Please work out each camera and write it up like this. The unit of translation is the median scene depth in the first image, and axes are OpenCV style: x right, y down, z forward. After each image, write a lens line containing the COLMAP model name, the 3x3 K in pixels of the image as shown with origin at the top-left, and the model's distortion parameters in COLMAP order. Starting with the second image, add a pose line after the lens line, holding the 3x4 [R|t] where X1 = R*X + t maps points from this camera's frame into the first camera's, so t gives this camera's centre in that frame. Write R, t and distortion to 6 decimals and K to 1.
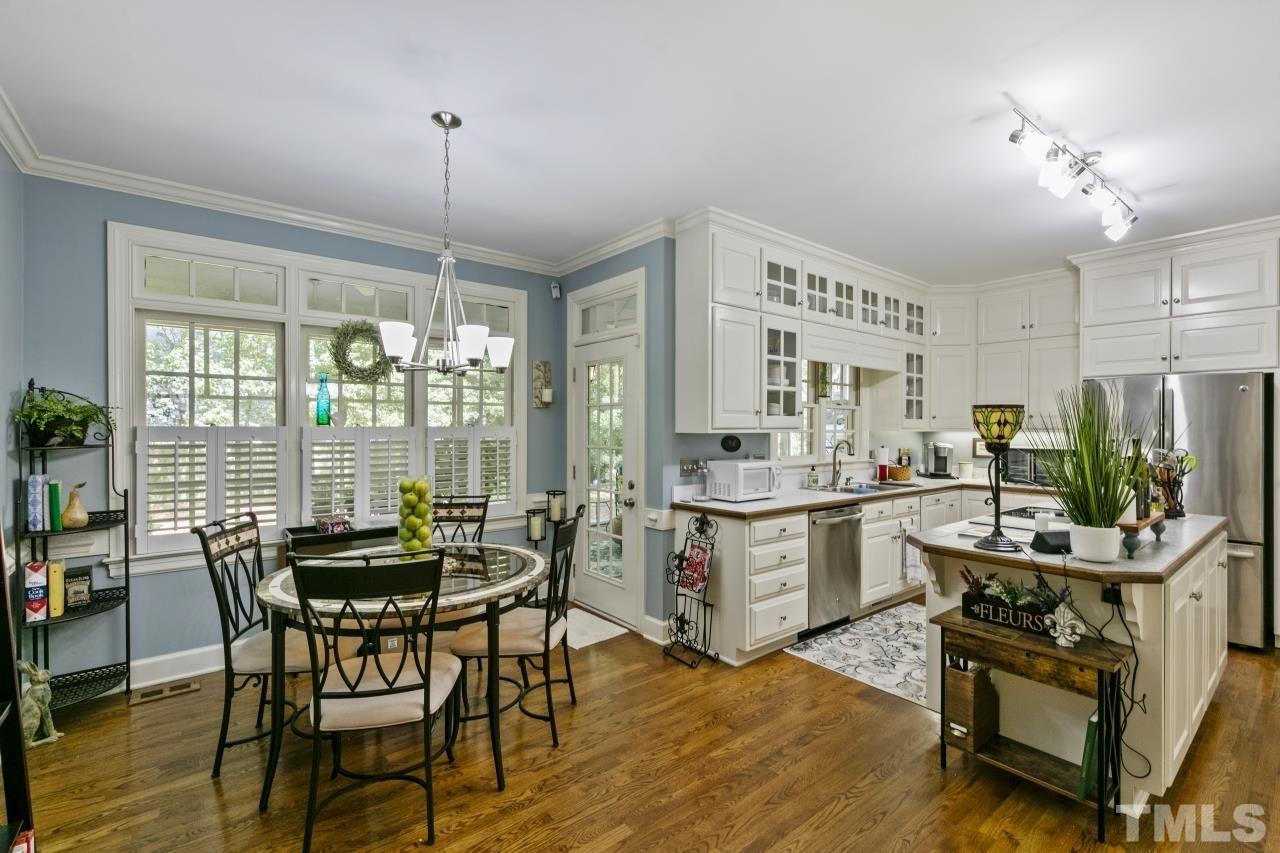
lens RADIAL K [[558.4, 0, 640.8], [0, 558.4, 430.8], [0, 0, 1]] dist [-0.007893, 0.000107]
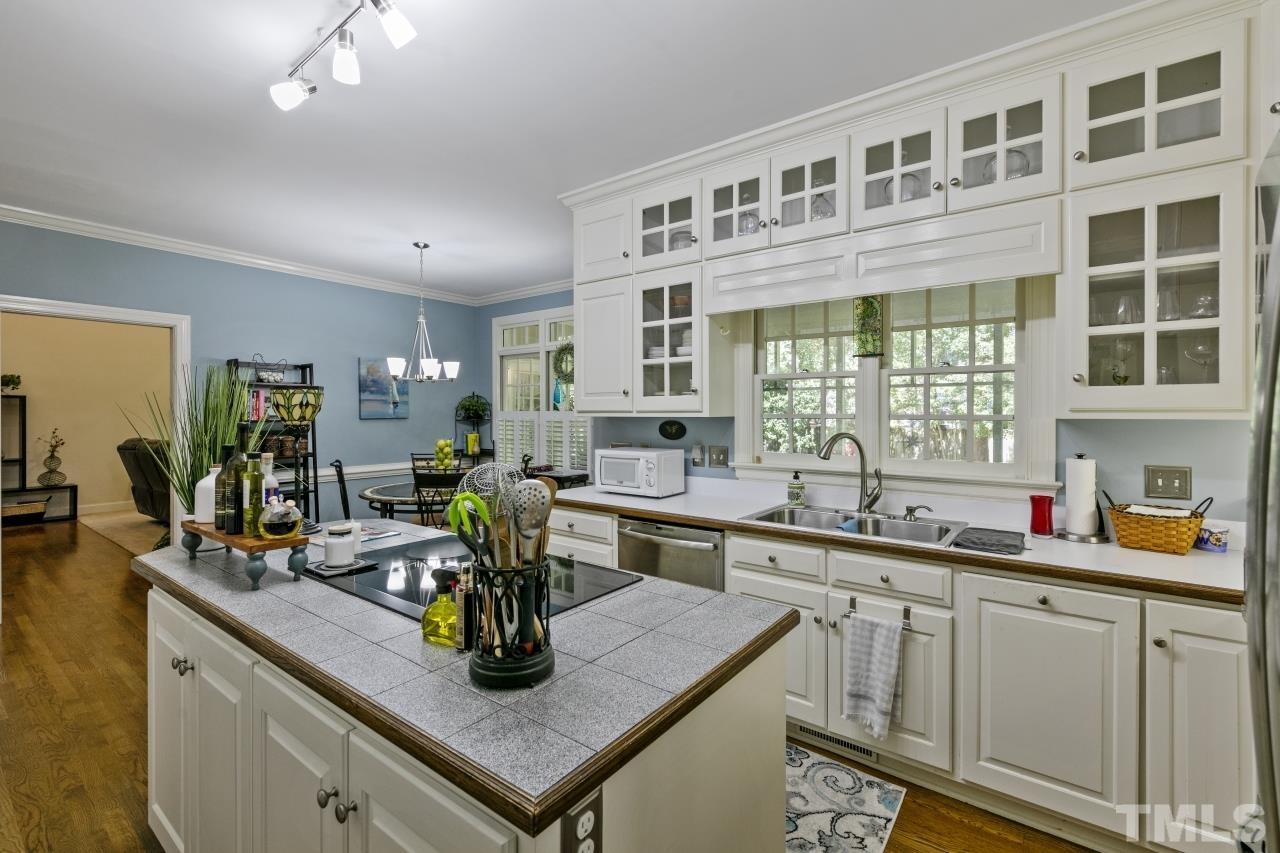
lens RADIAL K [[558.4, 0, 640.4], [0, 558.4, 416.2], [0, 0, 1]] dist [-0.007893, 0.000107]
pose [[0.245551, 0.004877, -0.969371, 1.002211], [-0.005762, 0.999977, 0.003571, -0.000435], [0.969367, 0.004709, 0.245574, 0.774206]]
